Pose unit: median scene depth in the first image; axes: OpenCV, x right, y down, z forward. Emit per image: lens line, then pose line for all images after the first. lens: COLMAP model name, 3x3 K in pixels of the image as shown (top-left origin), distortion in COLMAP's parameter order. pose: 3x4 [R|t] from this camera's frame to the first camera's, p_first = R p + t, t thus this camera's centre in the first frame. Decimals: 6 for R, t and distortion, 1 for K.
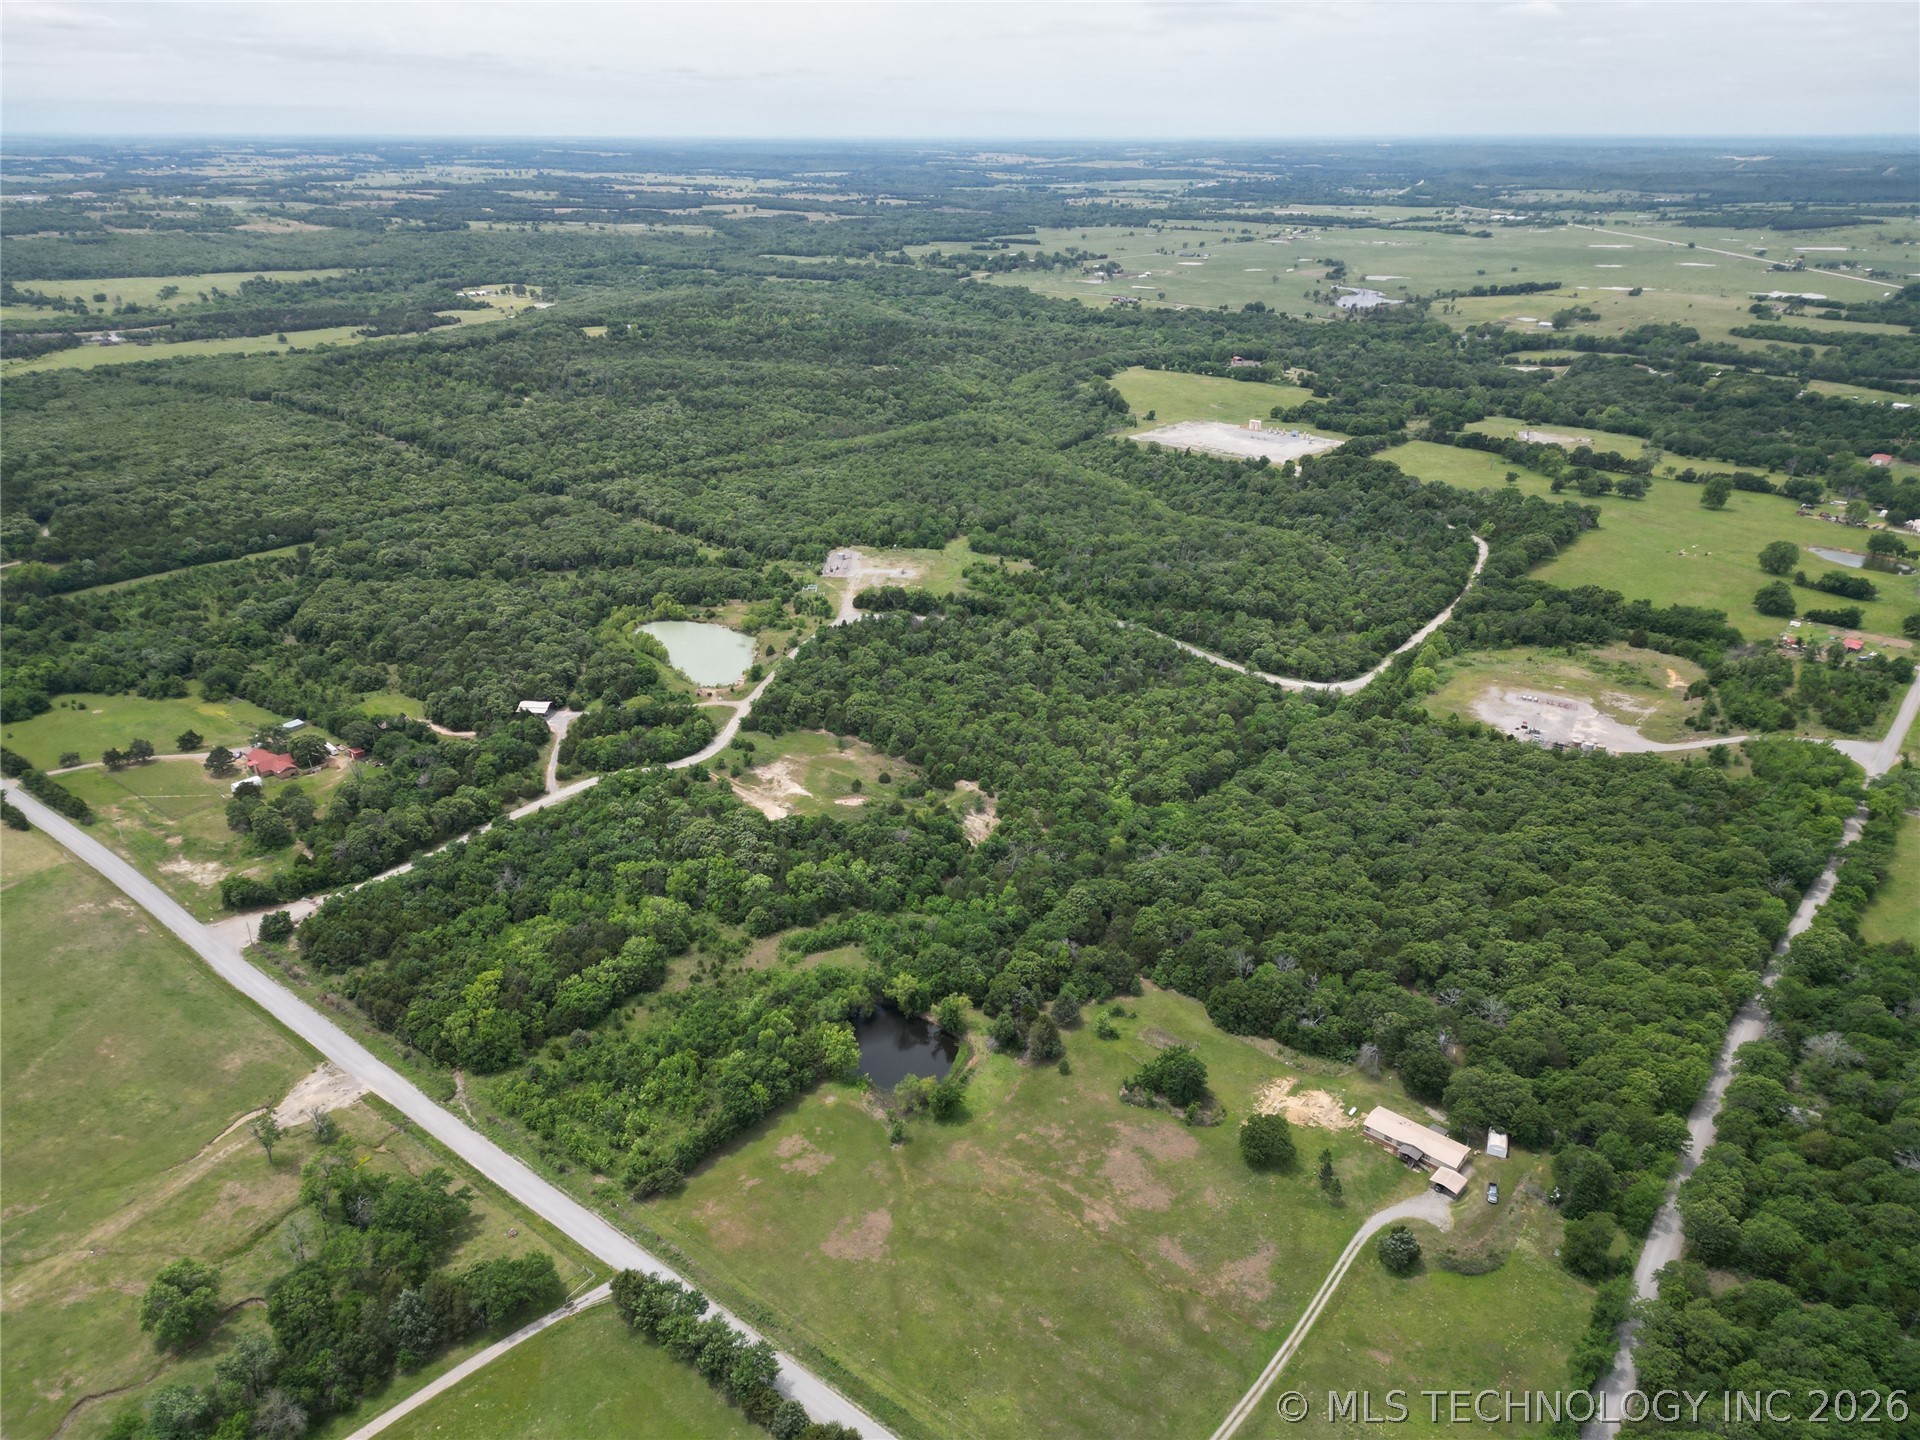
lens RADIAL K [[1338.8, 0, 966.7], [0, 1338.8, 714.9], [0, 0, 1]] dist [0.080572, -0.079669]
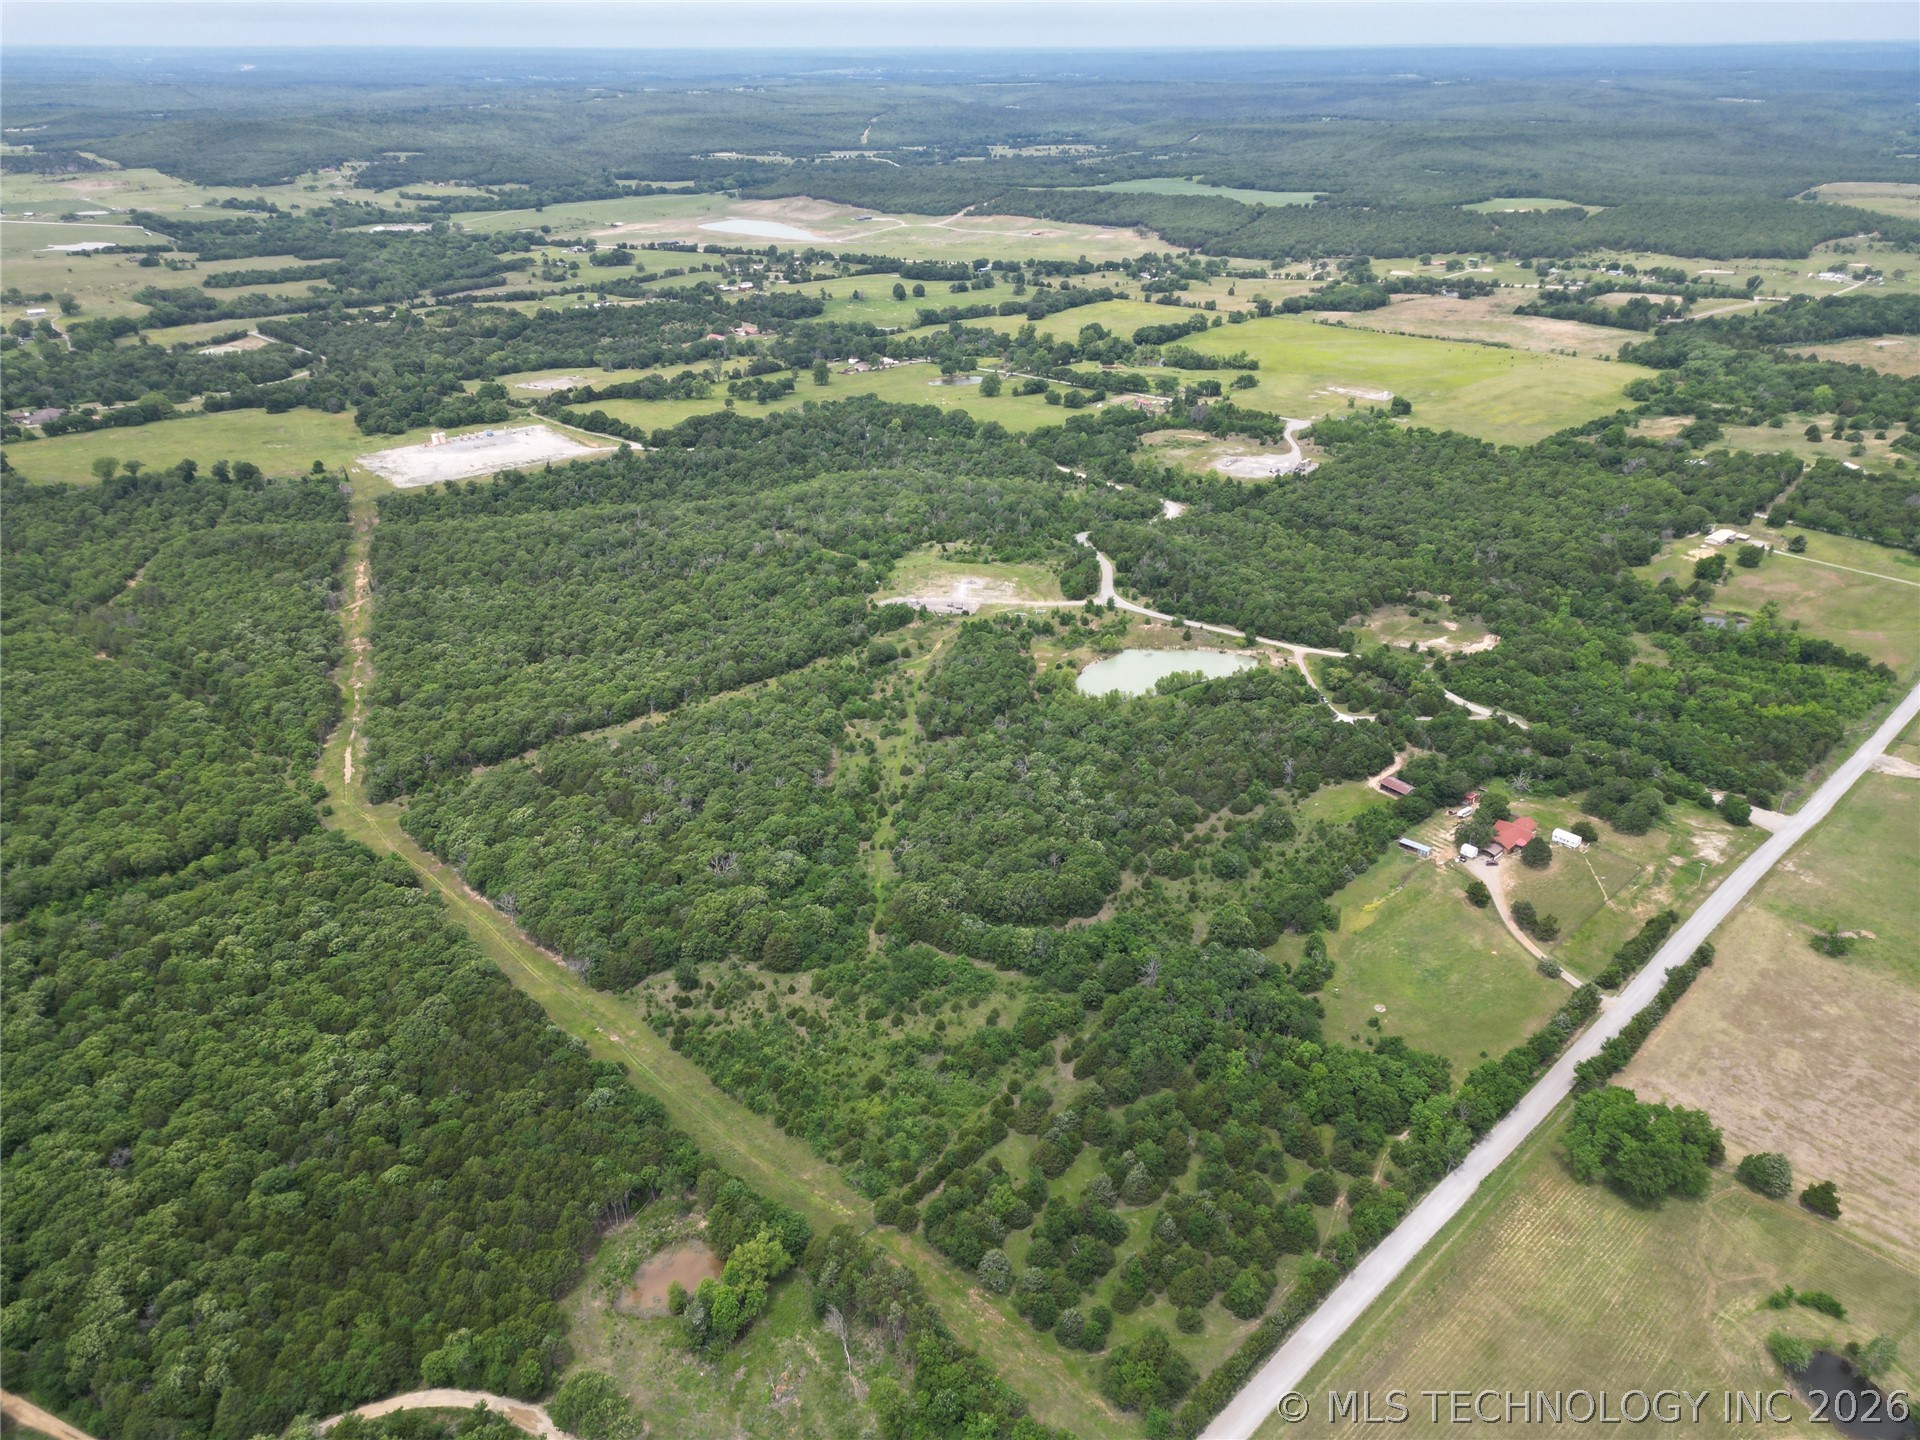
lens RADIAL K [[1338.8, 0, 966.7], [0, 1338.8, 714.9], [0, 0, 1]] dist [0.080572, -0.079669]
pose [[0.123801, -0.444571, 0.887147, -1.314936], [0.398582, 0.841012, 0.365830, -0.523256], [-0.908739, 0.308310, 0.281316, 0.998570]]
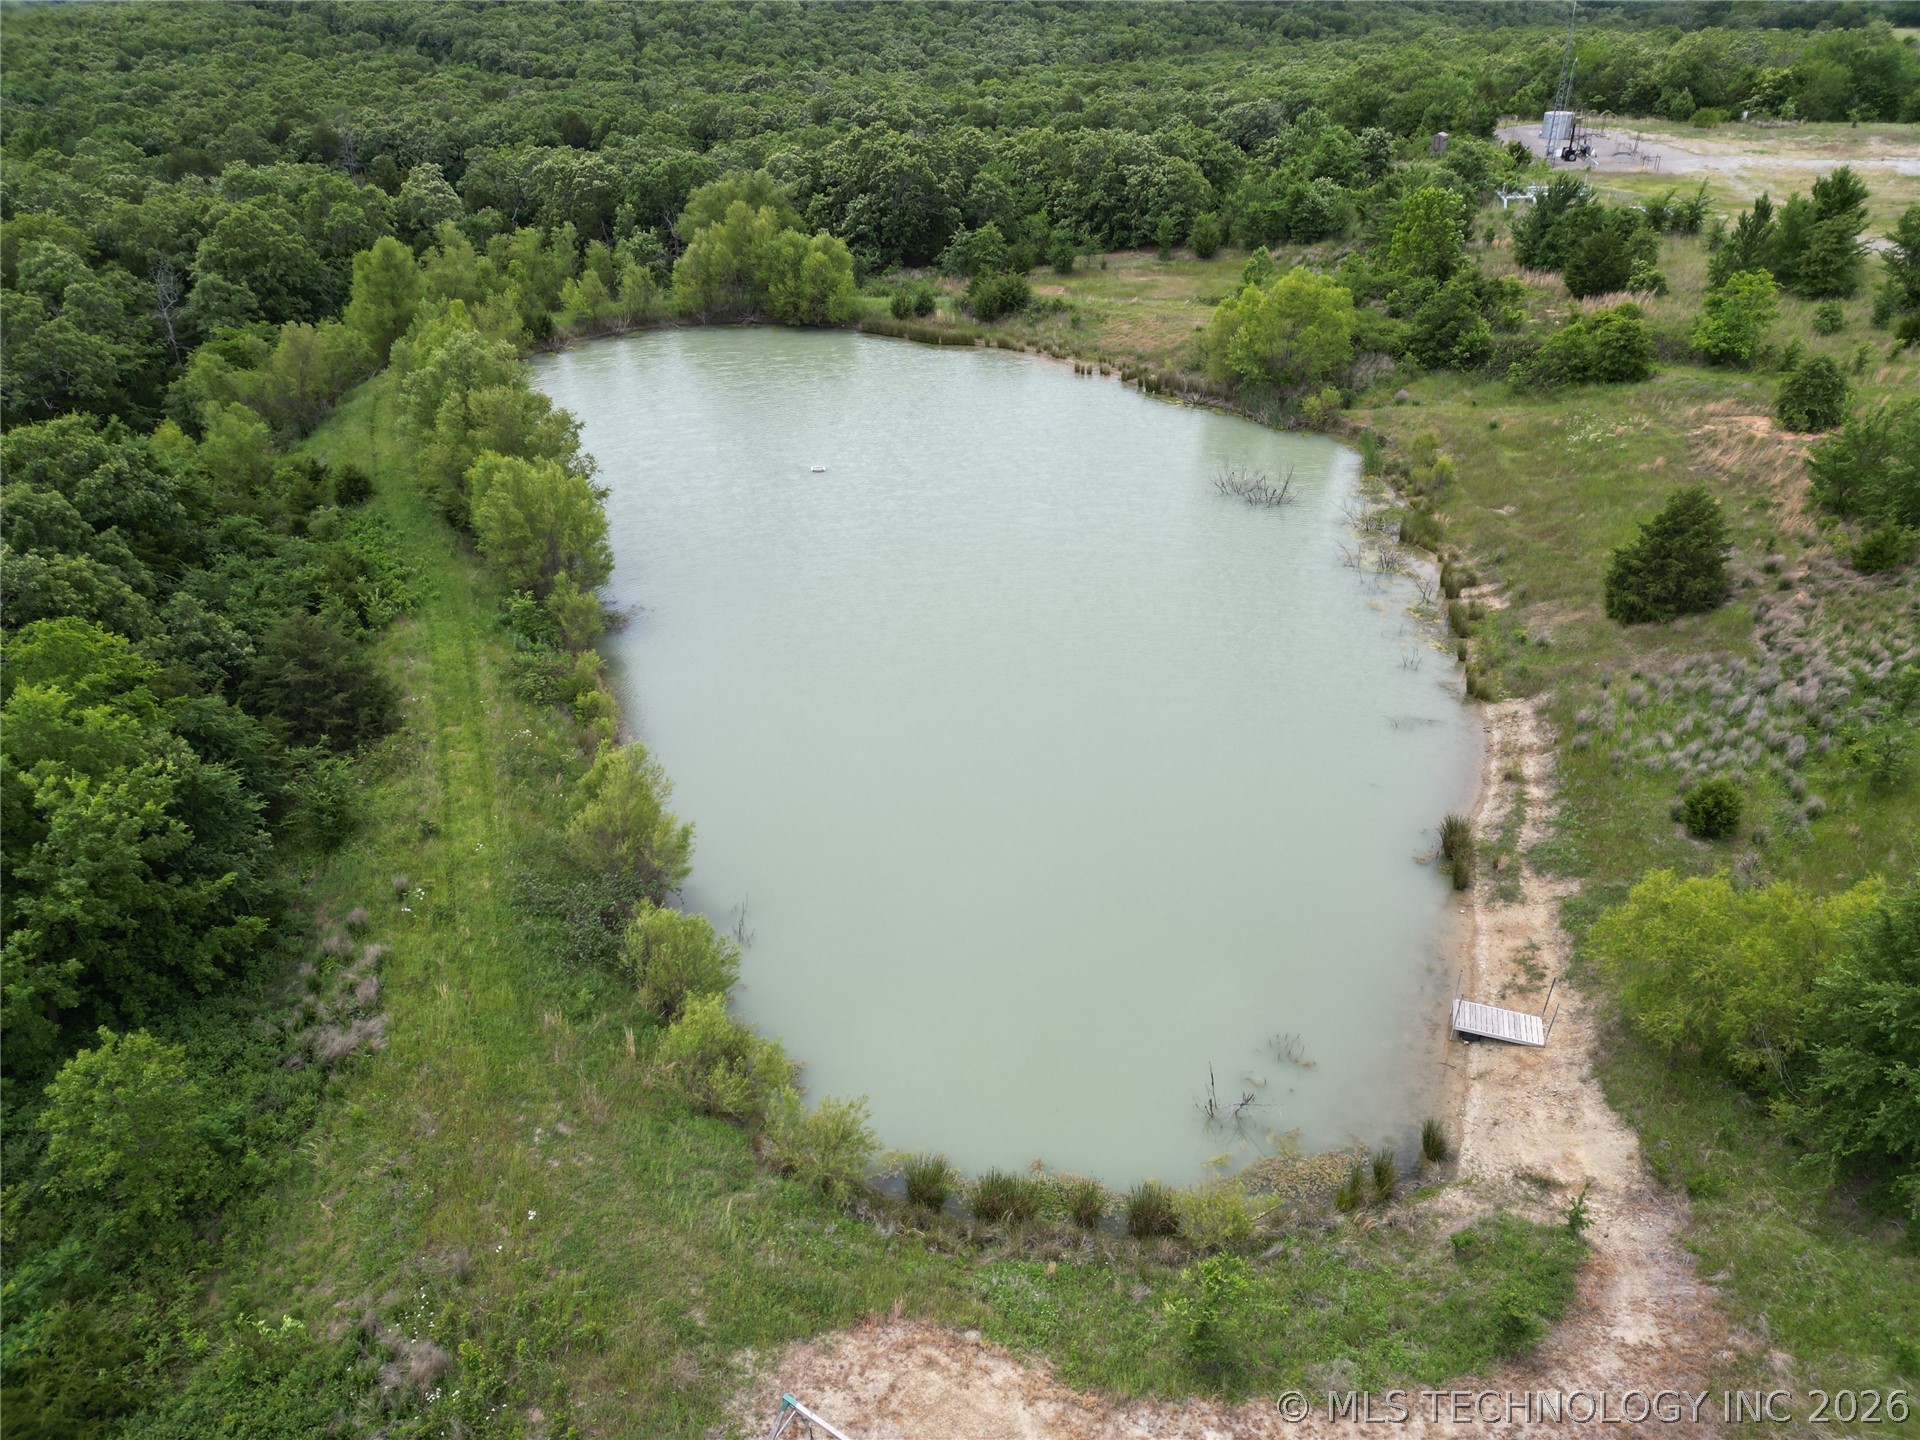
lens RADIAL K [[1338.8, 0, 966.7], [0, 1338.8, 714.9], [0, 0, 1]] dist [0.080572, -0.079669]
pose [[0.982256, 0.083152, -0.168103, -0.201238], [-0.066440, 0.992489, 0.102715, -0.050530], [0.175382, -0.089724, 0.980403, 1.030264]]
